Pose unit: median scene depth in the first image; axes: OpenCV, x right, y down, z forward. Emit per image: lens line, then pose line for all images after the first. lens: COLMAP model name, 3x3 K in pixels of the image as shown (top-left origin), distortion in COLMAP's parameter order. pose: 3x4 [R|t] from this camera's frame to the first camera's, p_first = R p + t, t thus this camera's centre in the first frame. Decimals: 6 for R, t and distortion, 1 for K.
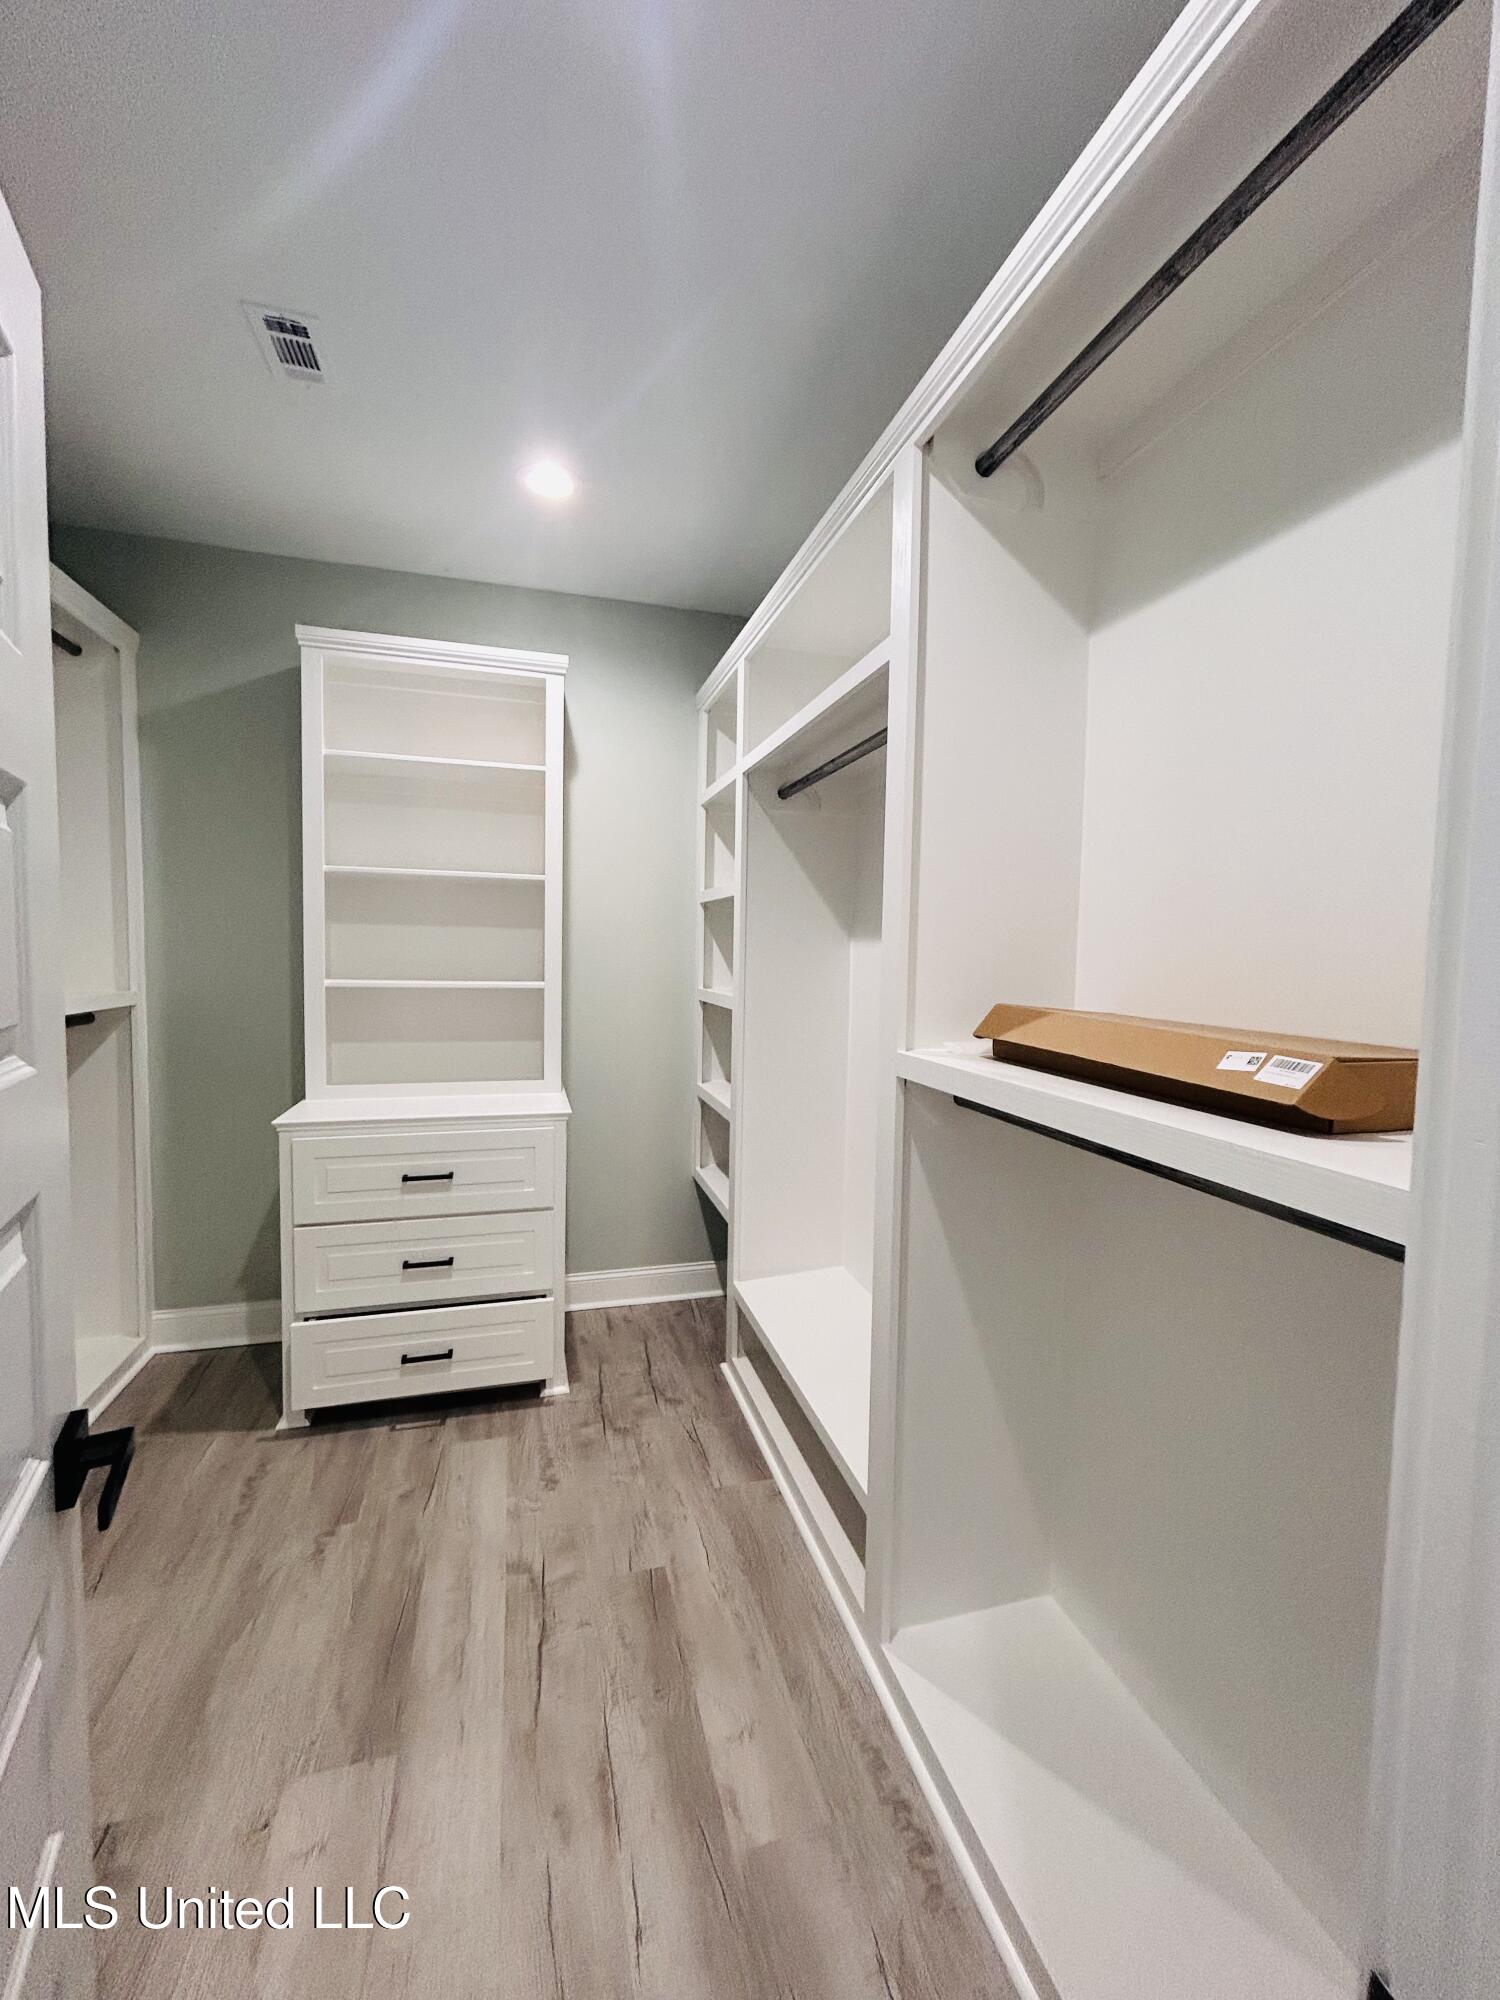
lens RADIAL K [[802.3, 0, 751.2], [0, 802.3, 998.3], [0, 0, 1]] dist [-0.000335, 0.000215]
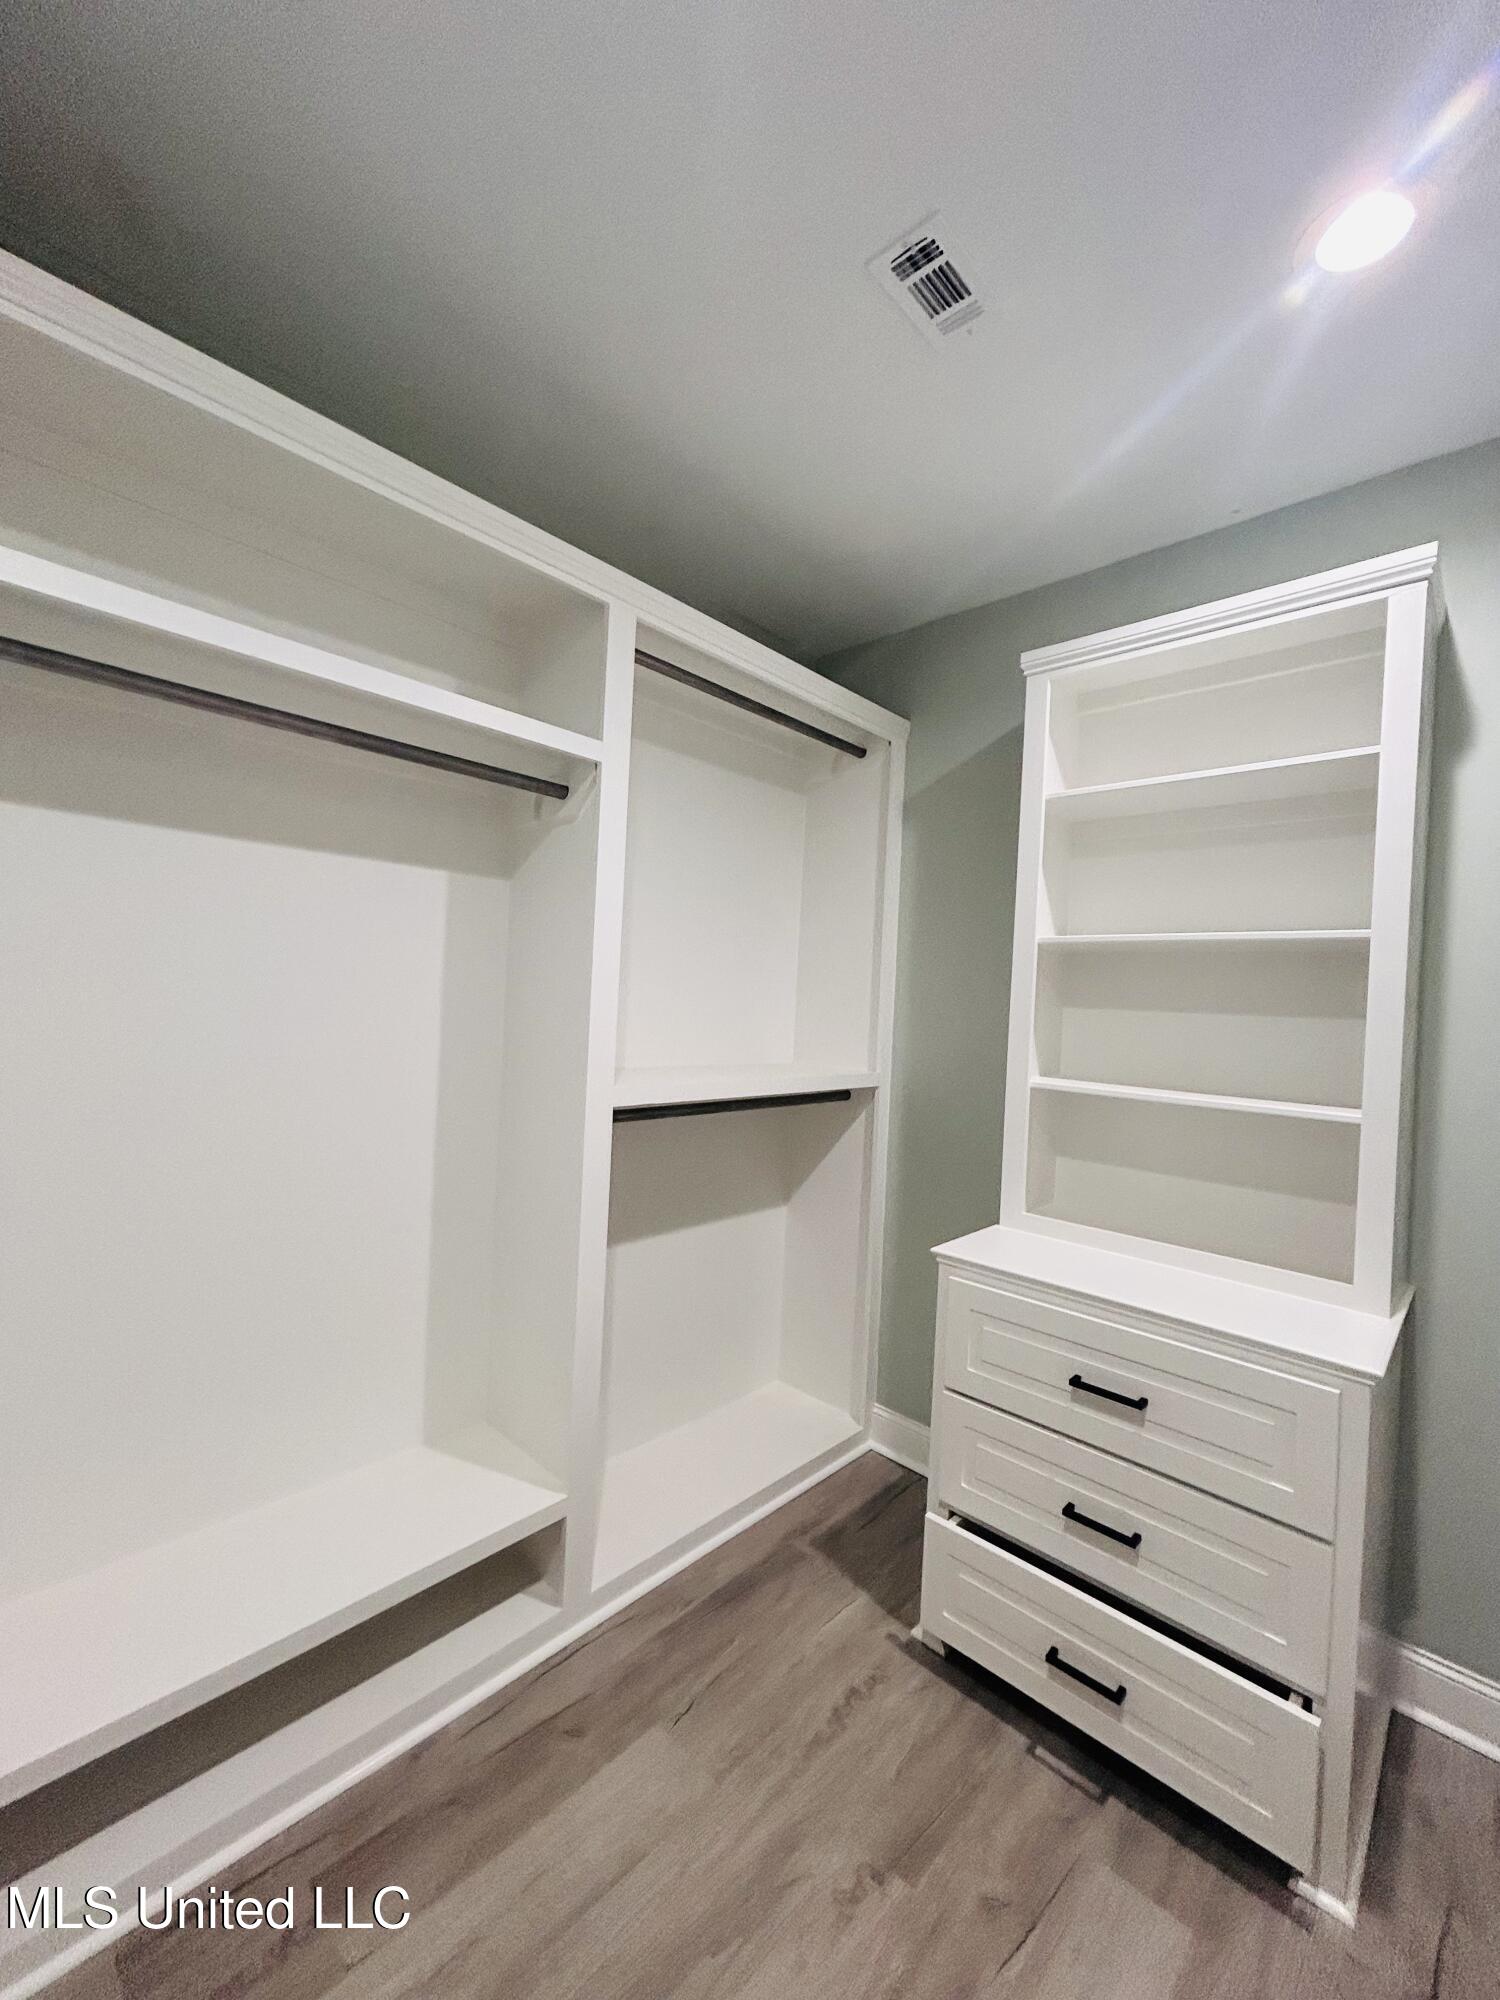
lens RADIAL K [[802.3, 0, 754.0], [0, 802.3, 1001.2], [0, 0, 1]] dist [-0.000335, 0.000215]
pose [[0.508553, 0.005658, -0.861012, 0.016228], [-0.085148, 0.995407, -0.043751, -0.044348], [0.856810, 0.095563, 0.506699, 0.382952]]
